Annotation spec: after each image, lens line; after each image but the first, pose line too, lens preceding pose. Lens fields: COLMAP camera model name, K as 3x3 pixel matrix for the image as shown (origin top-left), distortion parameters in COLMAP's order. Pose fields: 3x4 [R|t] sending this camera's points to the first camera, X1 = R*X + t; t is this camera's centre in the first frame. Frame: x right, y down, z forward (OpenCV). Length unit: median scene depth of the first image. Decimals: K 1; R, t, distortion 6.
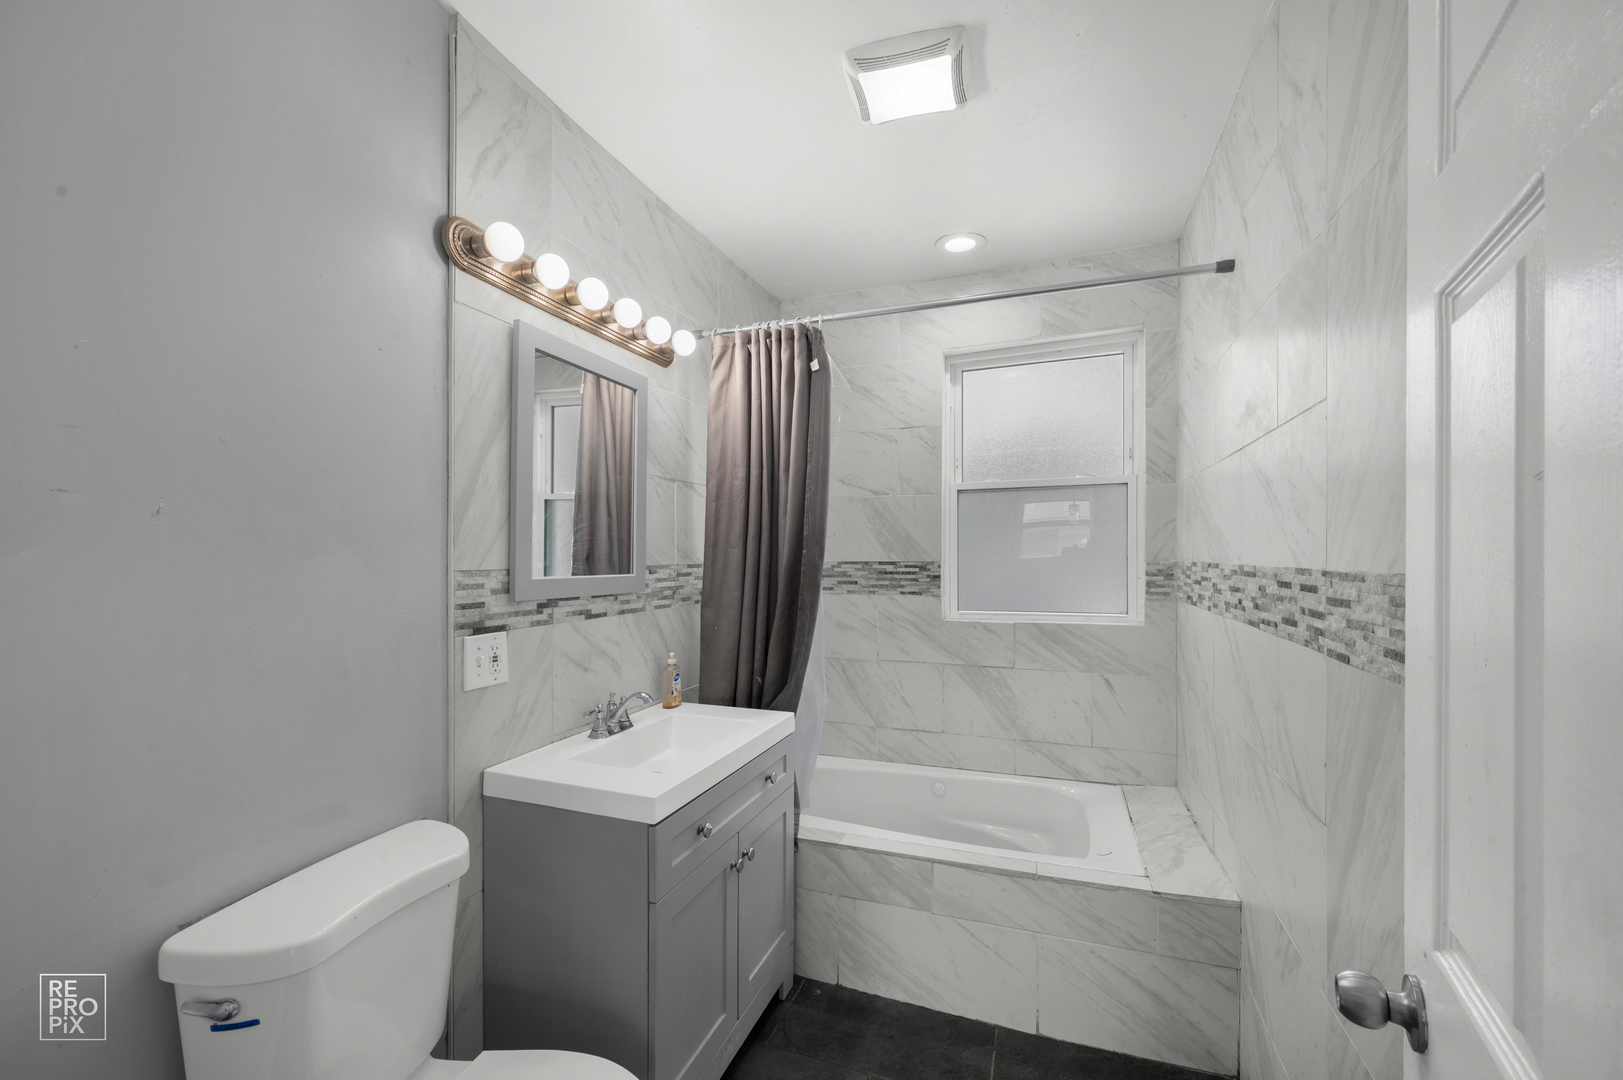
lens RADIAL K [[655.8, 0, 808.3], [0, 655.8, 546.6], [0, 0, 1]] dist [-0.000575, -0.000172]
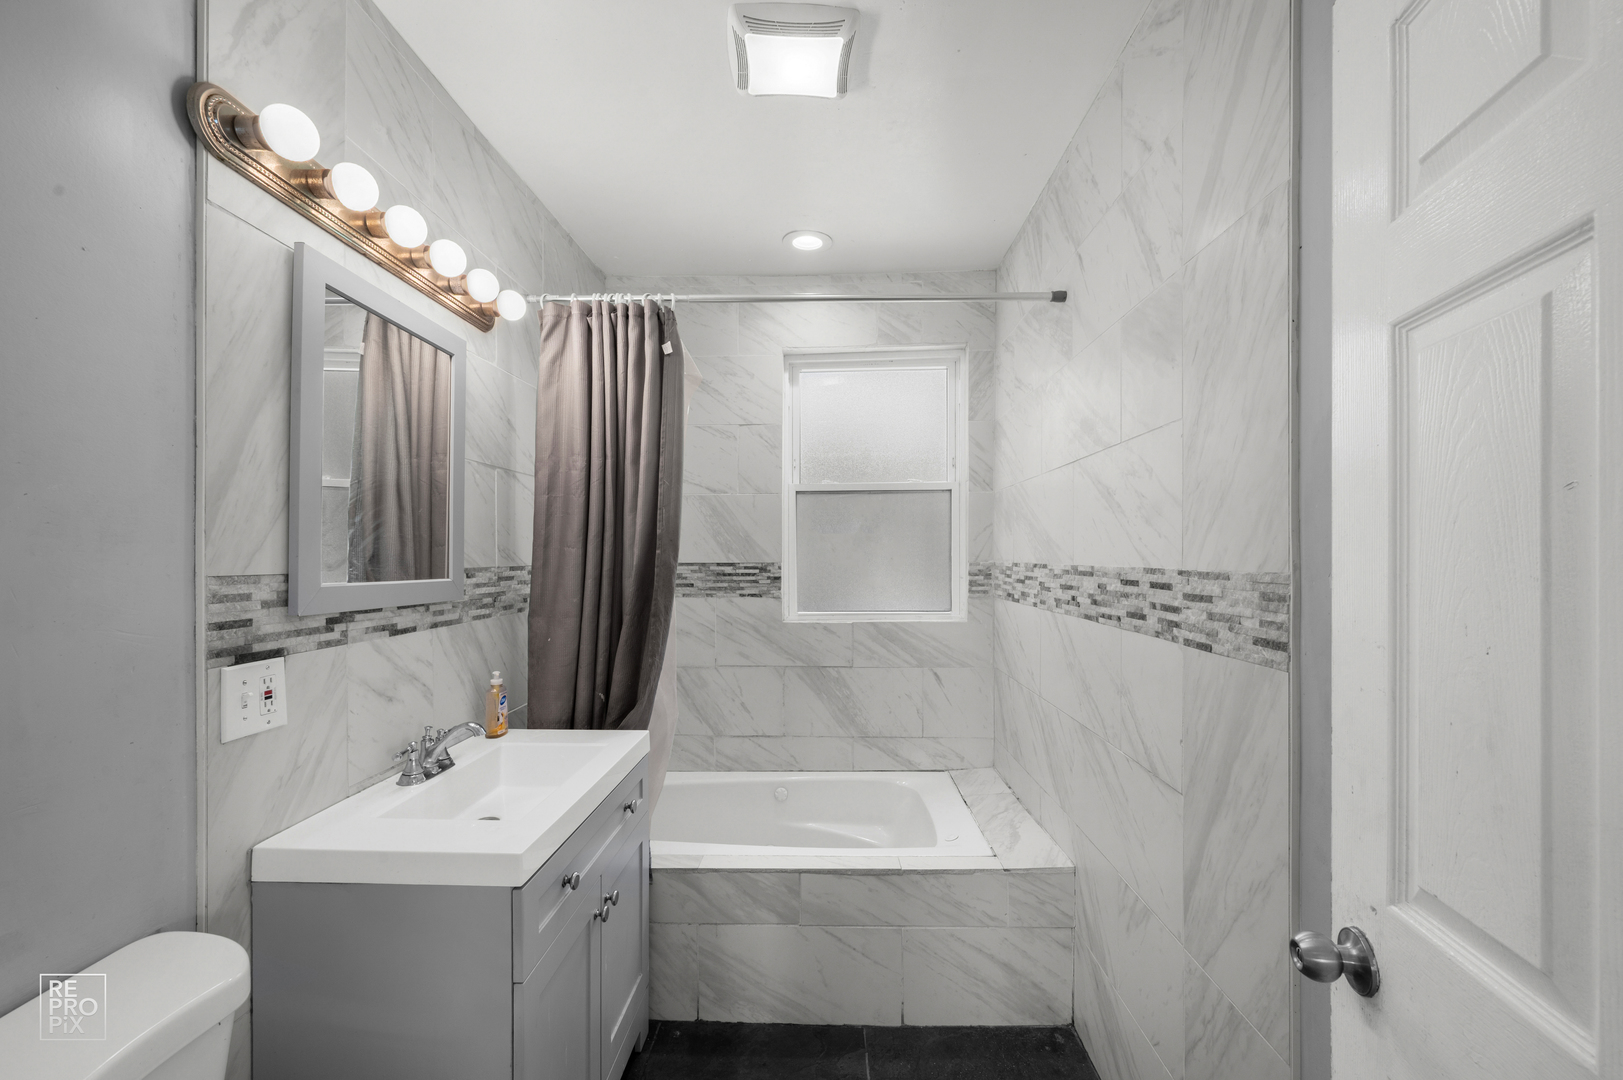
lens RADIAL K [[655.8, 0, 813.3], [0, 655.8, 550.8], [0, 0, 1]] dist [-0.000575, -0.000172]
pose [[0.945008, 0.004537, 0.327016, -0.115407], [-0.006005, 0.999976, 0.003480, 0.001824], [-0.326993, -0.005252, 0.945012, 0.082763]]
